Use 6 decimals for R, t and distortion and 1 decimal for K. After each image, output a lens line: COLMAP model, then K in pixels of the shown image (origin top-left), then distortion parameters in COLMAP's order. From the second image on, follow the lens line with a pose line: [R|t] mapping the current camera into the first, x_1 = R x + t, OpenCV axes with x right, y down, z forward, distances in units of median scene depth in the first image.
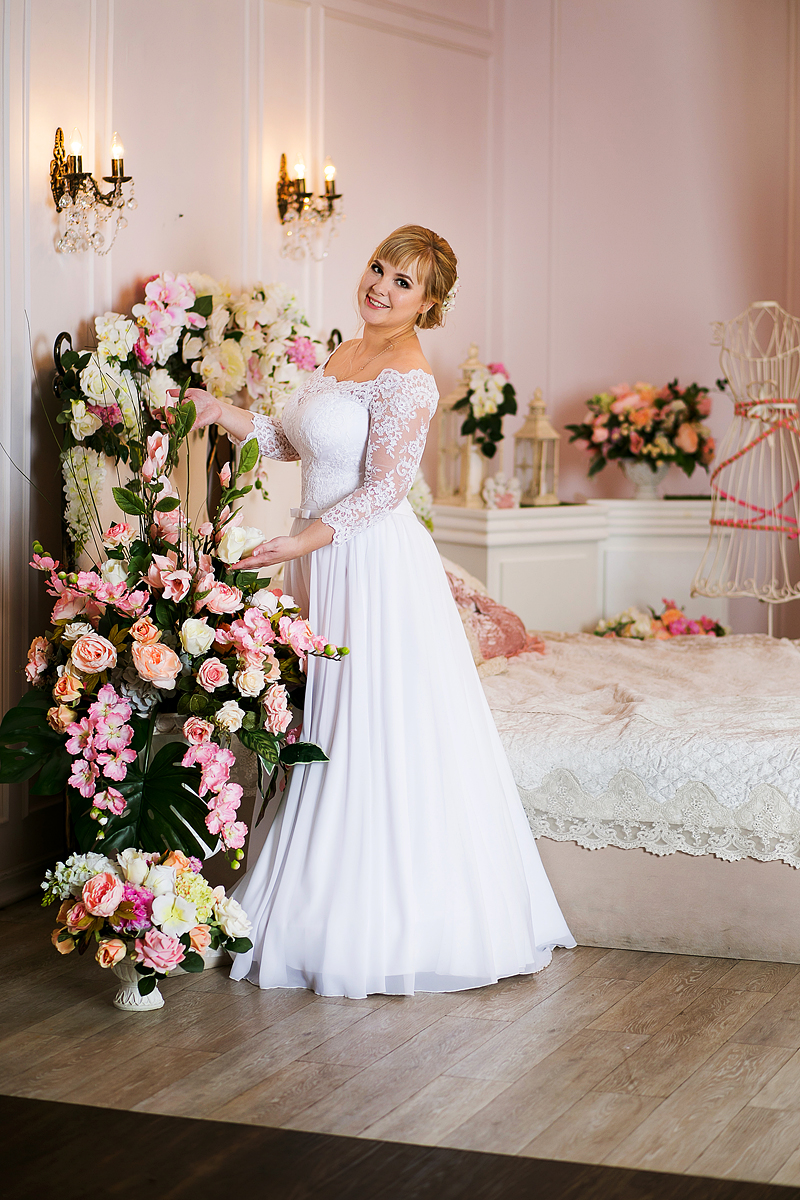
lens RADIAL K [[3018.8, 0, 356.5], [0, 3018.8, 602.4], [0, 0, 1]] dist [-0.087464, -0.803182]
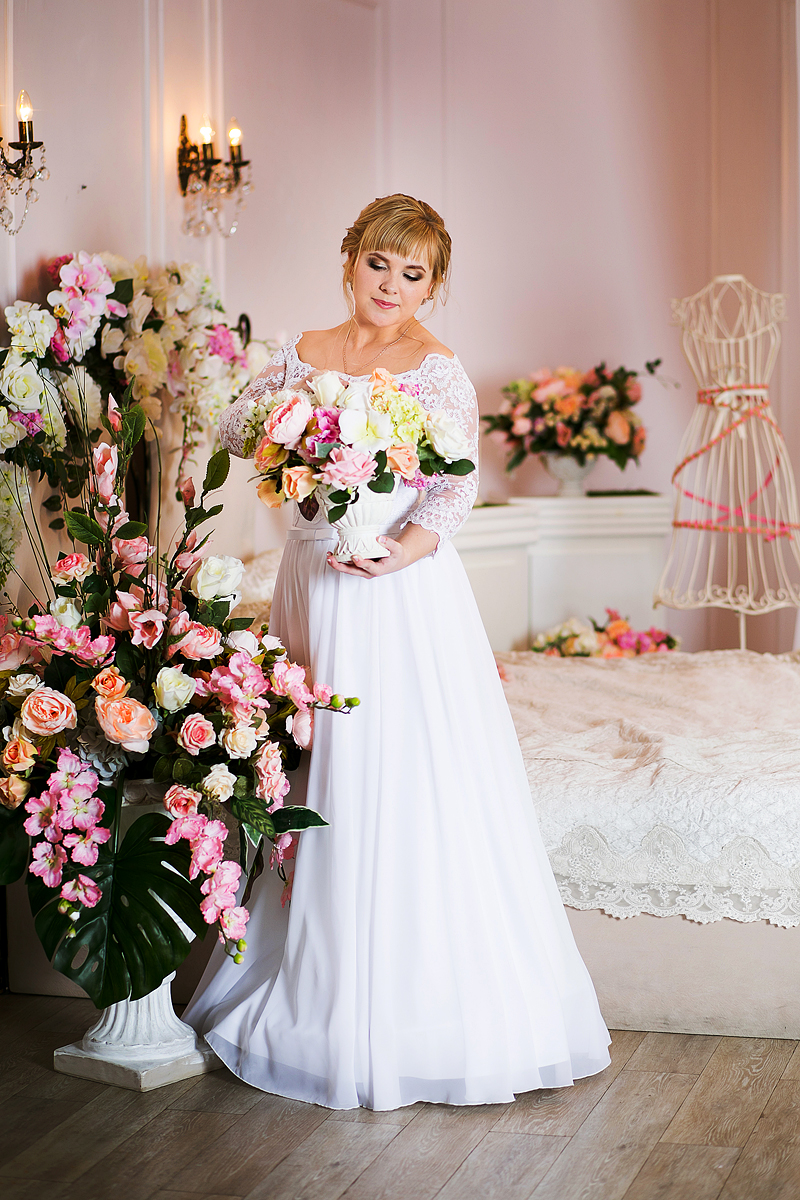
lens RADIAL K [[3018.8, 0, 356.5], [0, 3018.8, 602.4], [0, 0, 1]] dist [-0.087464, -0.803182]
pose [[0.995068, -0.025728, 0.095805, -0.069489], [0.024874, 0.999640, 0.010096, -0.016745], [-0.096030, -0.007663, 0.995349, 0.137946]]
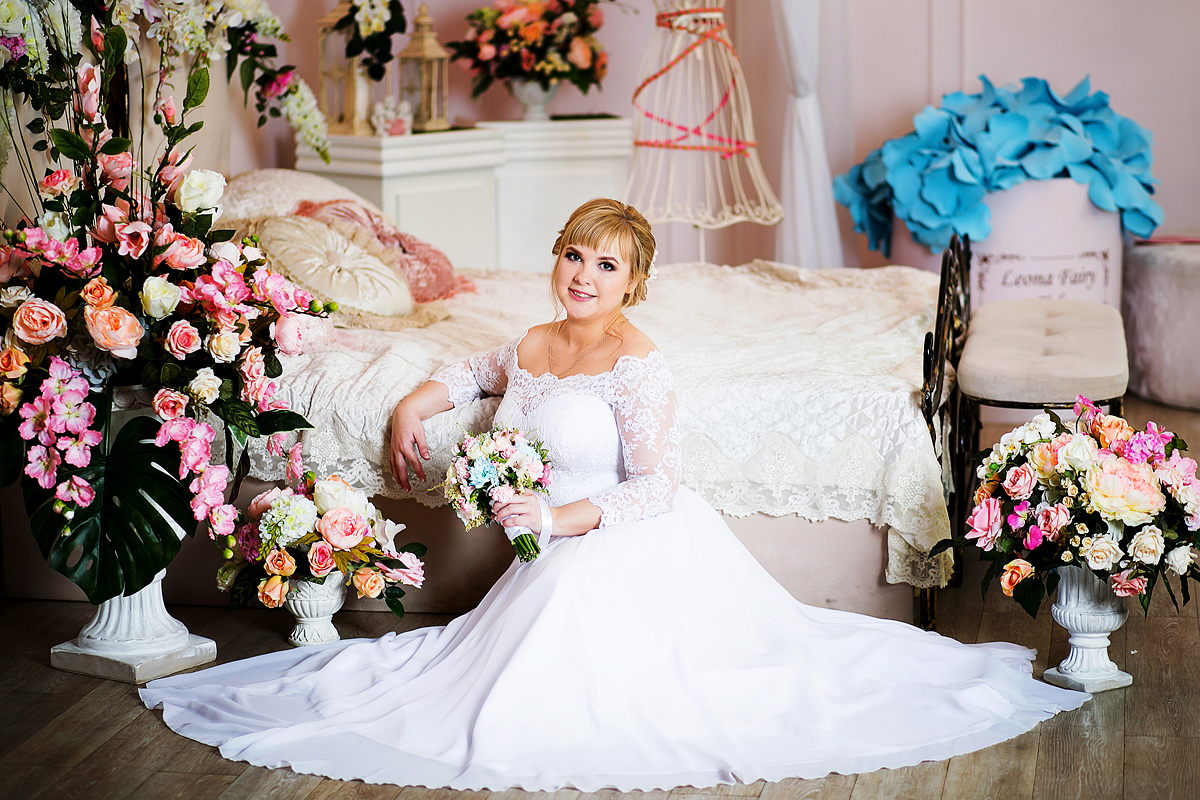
lens RADIAL K [[2990.0, 0, 600.0], [0, 2990.0, 400.0], [0, 0, 1]] dist [-0.026786, -1.762372]
pose [[0.981451, -0.048078, 0.185586, -0.075923], [0.036718, 0.997263, 0.064173, -0.008209], [-0.188163, -0.056168, 0.980530, 0.108650]]
